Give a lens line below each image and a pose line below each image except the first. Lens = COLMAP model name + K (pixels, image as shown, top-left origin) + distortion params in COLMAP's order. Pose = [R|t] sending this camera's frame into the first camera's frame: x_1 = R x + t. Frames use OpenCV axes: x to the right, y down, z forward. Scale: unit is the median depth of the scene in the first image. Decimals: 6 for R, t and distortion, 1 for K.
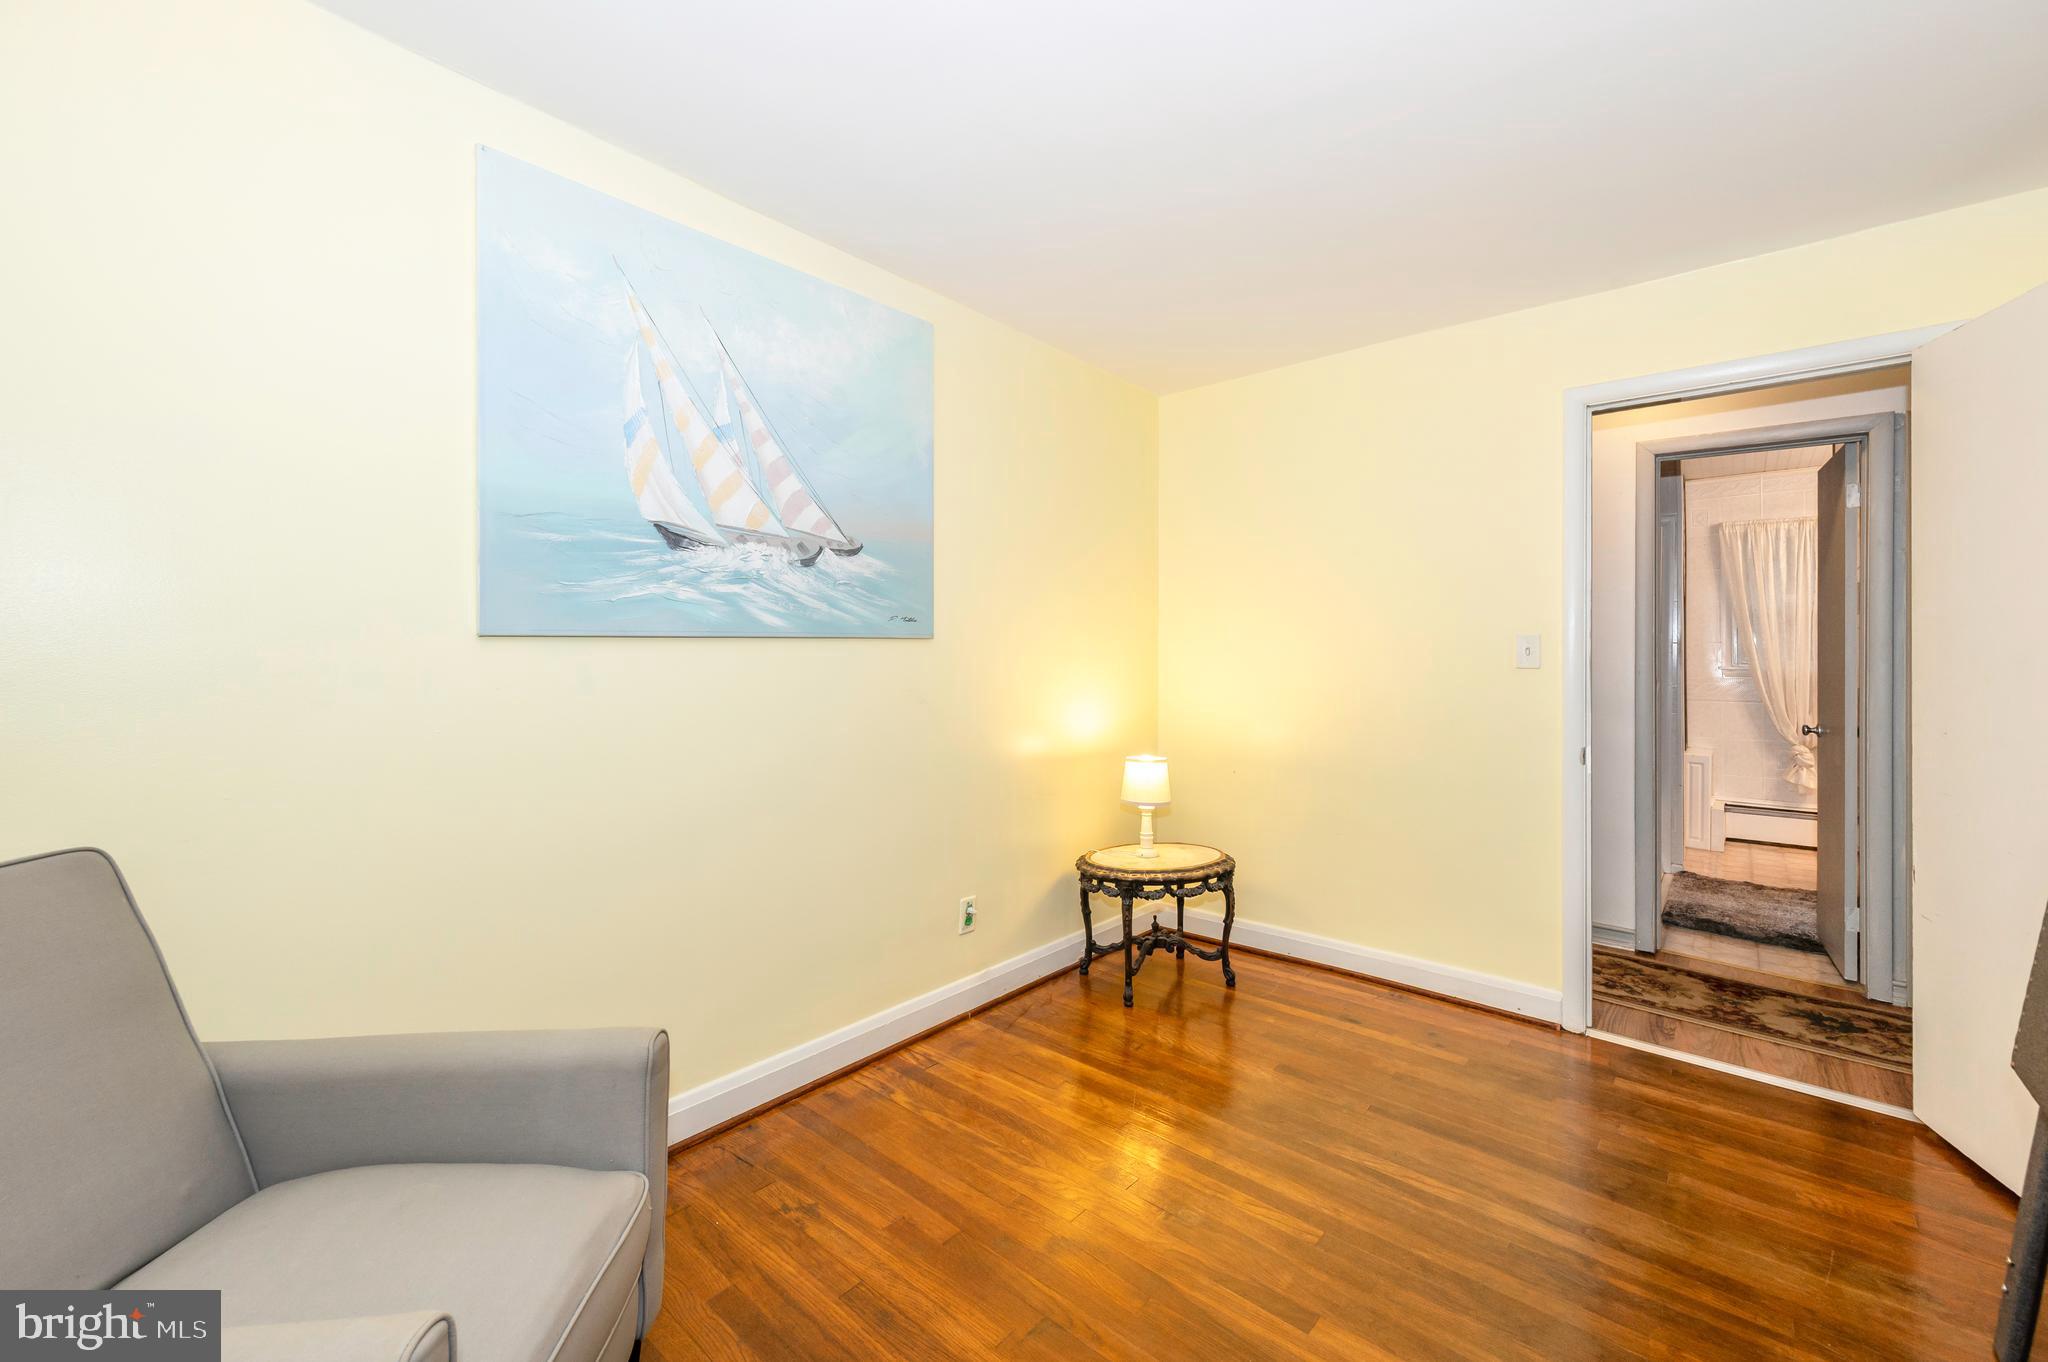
lens RADIAL K [[815.8, 0, 1034.1], [0, 815.8, 662.2], [0, 0, 1]] dist [0.002471, -0.000025]
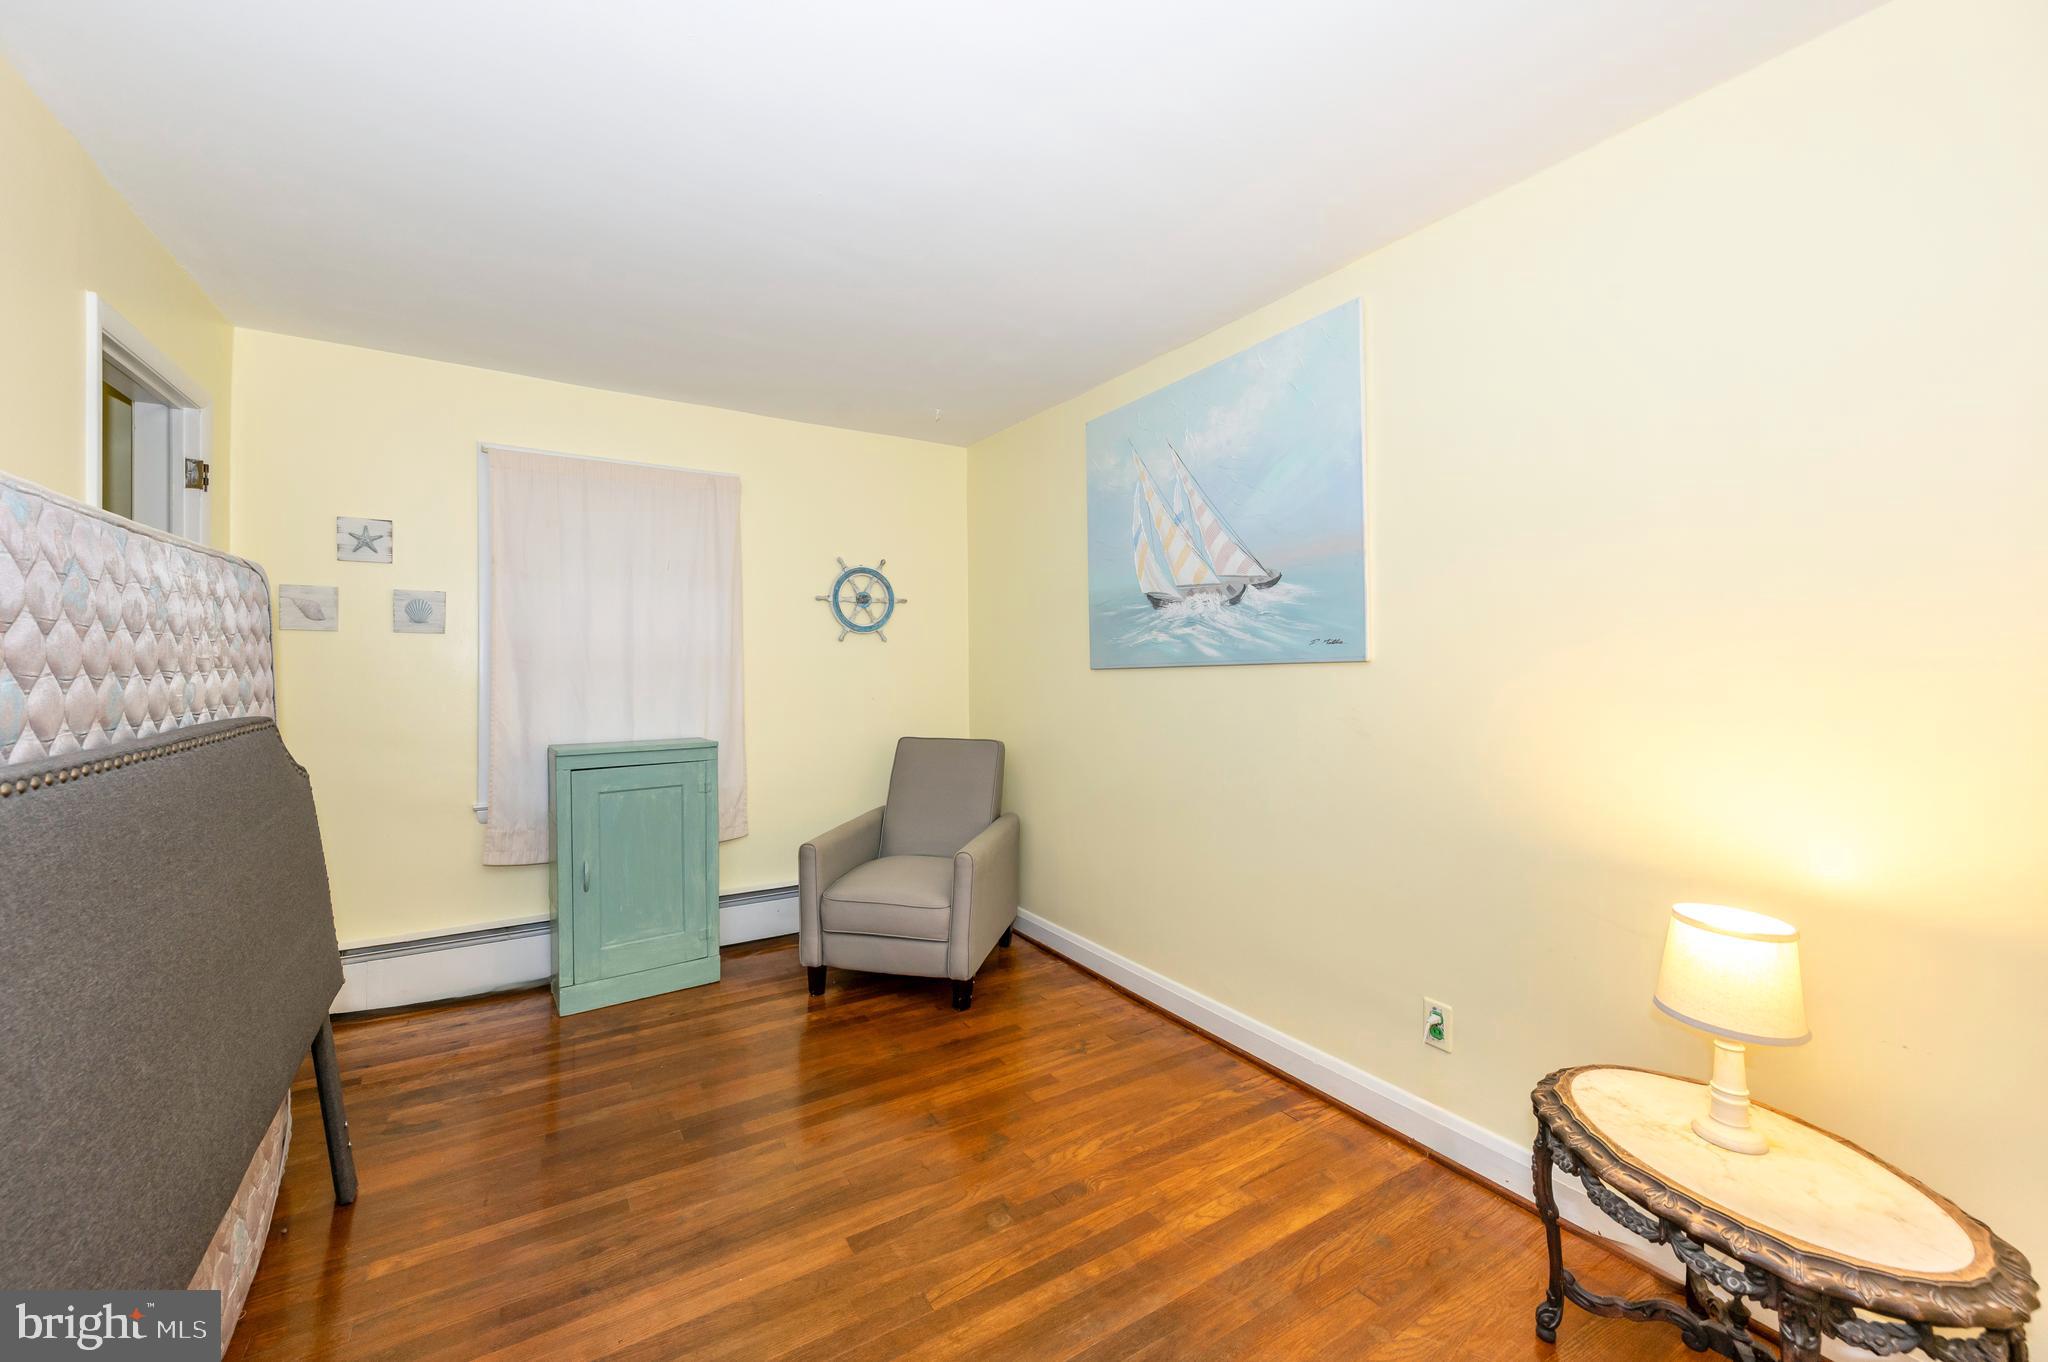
lens RADIAL K [[815.8, 0, 1018.8], [0, 815.8, 674.1], [0, 0, 1]] dist [0.002471, -0.000025]
pose [[-0.303162, 0.002613, -0.952936, 0.965690], [-0.004225, 0.999983, 0.004086, -0.021123], [0.952930, 0.005265, -0.303145, 1.095734]]
